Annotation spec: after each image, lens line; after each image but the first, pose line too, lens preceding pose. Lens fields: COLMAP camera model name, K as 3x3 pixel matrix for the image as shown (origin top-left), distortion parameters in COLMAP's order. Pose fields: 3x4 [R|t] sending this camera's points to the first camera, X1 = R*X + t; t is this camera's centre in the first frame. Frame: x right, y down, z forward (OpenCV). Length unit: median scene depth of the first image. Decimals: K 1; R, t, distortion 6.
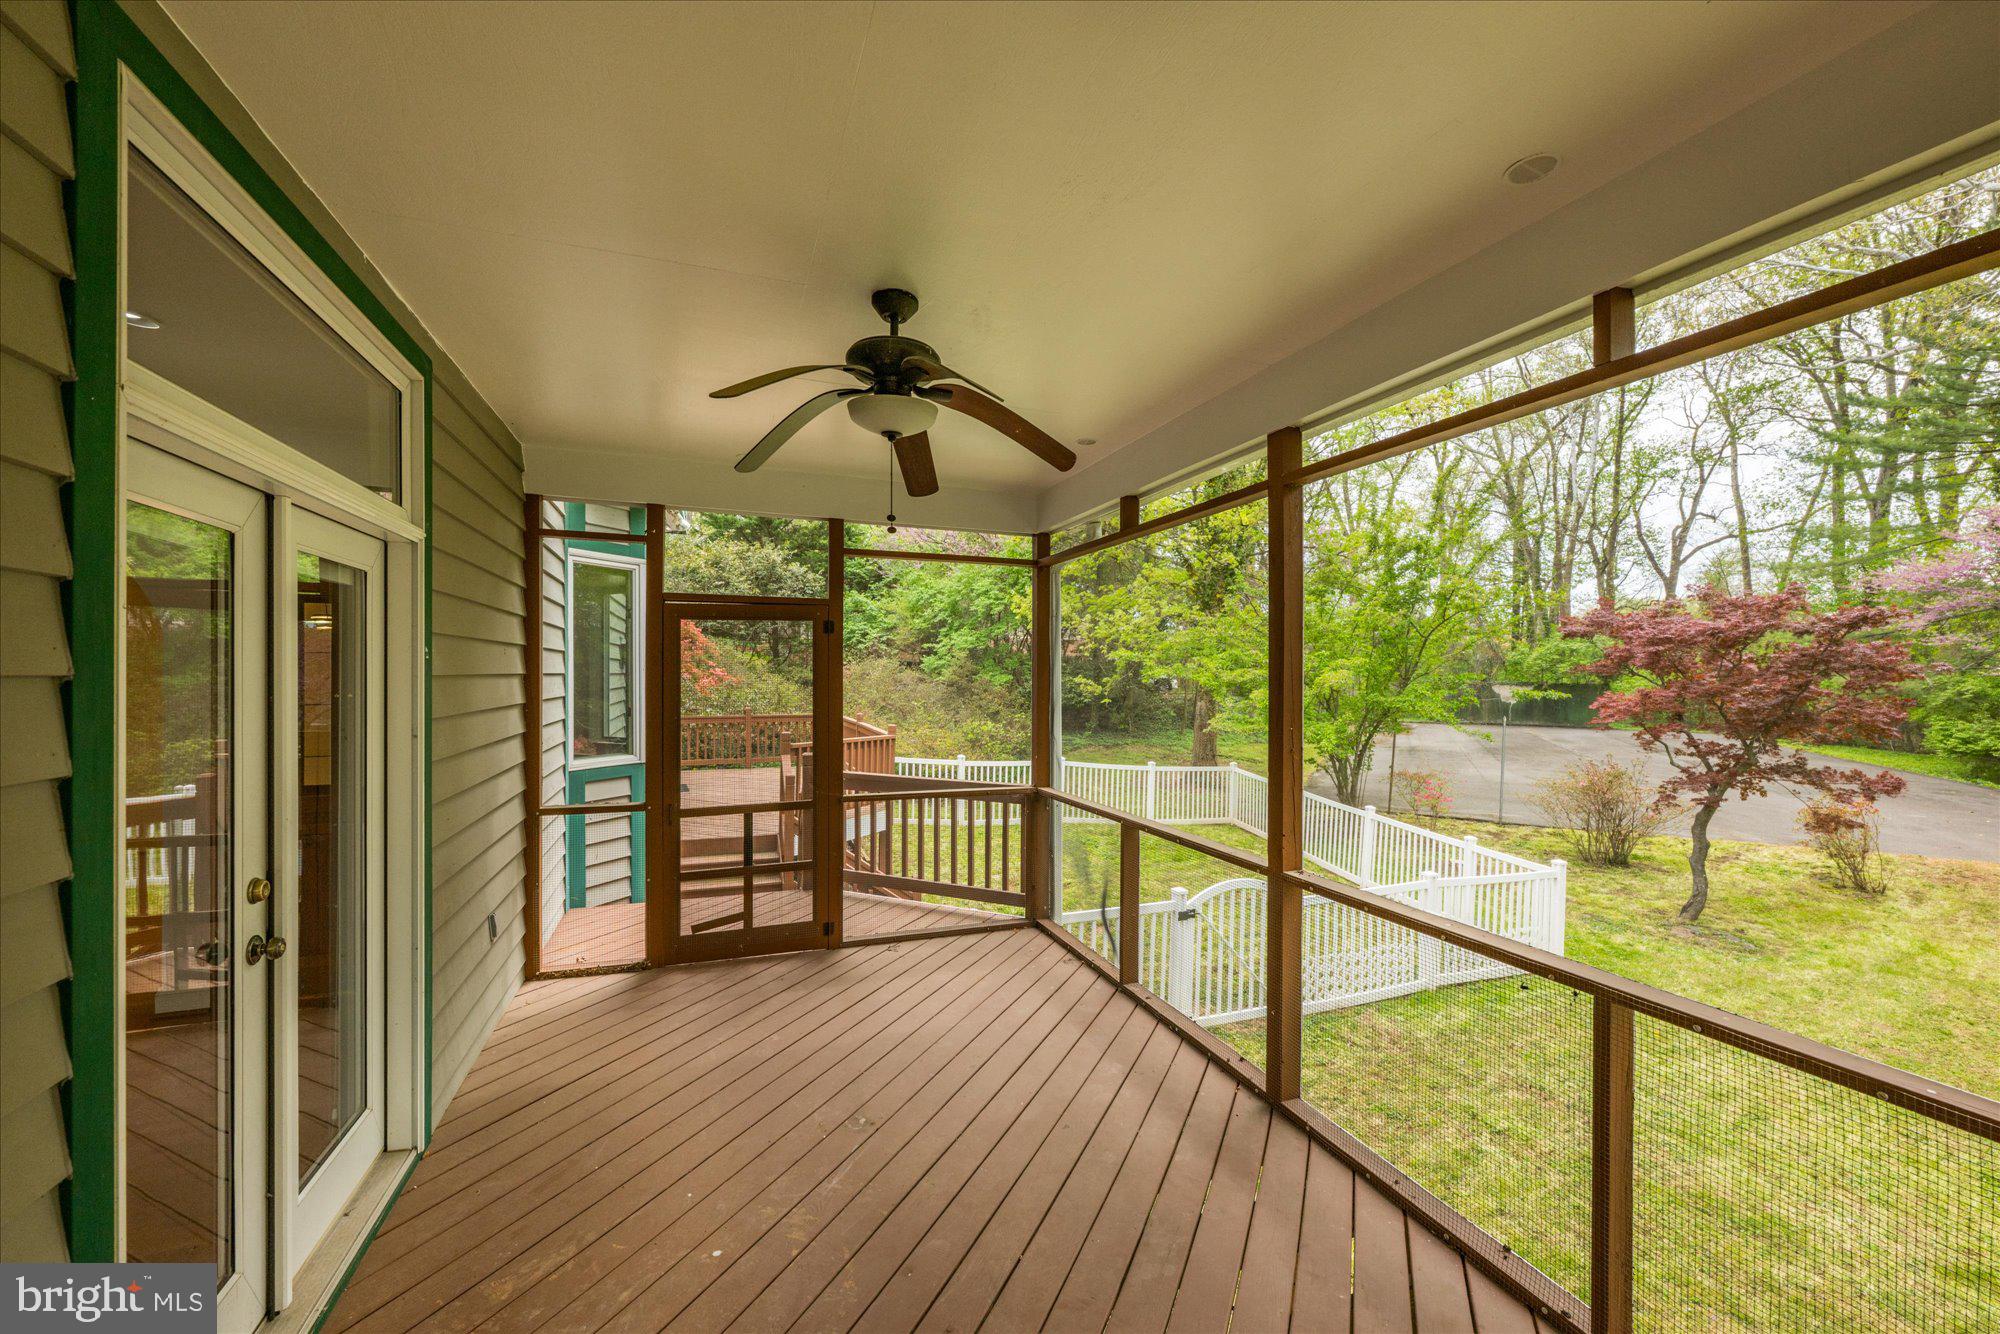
lens RADIAL K [[794.6, 0, 995.7], [0, 794.6, 675.8], [0, 0, 1]] dist [-0.001448, 0.001145]
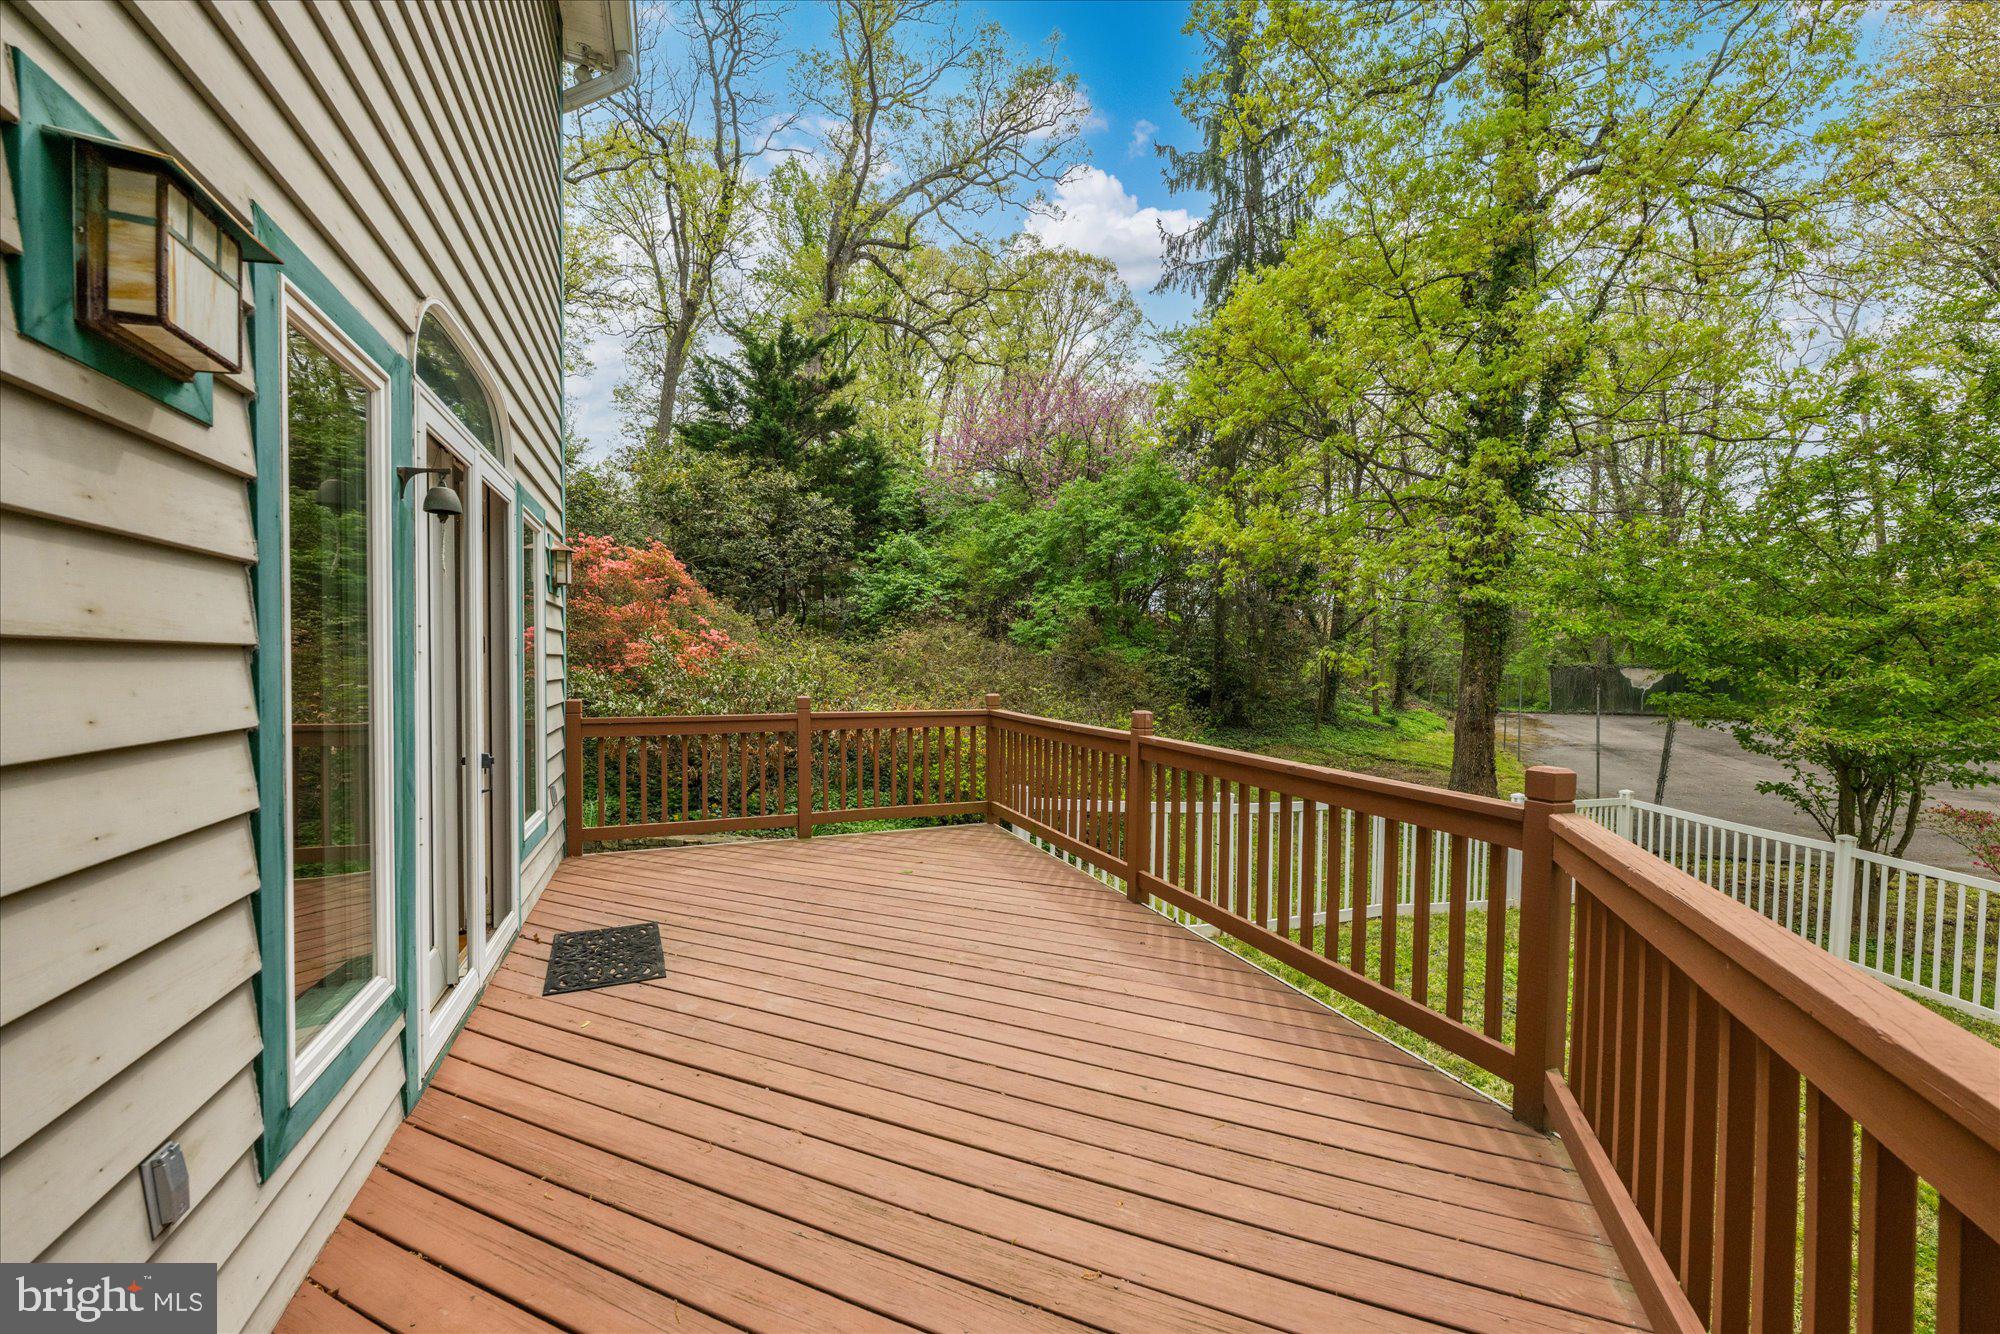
lens RADIAL K [[794.6, 0, 989.7], [0, 794.6, 667.7], [0, 0, 1]] dist [-0.001448, 0.001145]
pose [[0.999857, -0.000233, 0.016924, -0.116853], [0.000123, 0.999979, 0.006520, 0.010193], [-0.016925, -0.006517, 0.999836, 0.309286]]
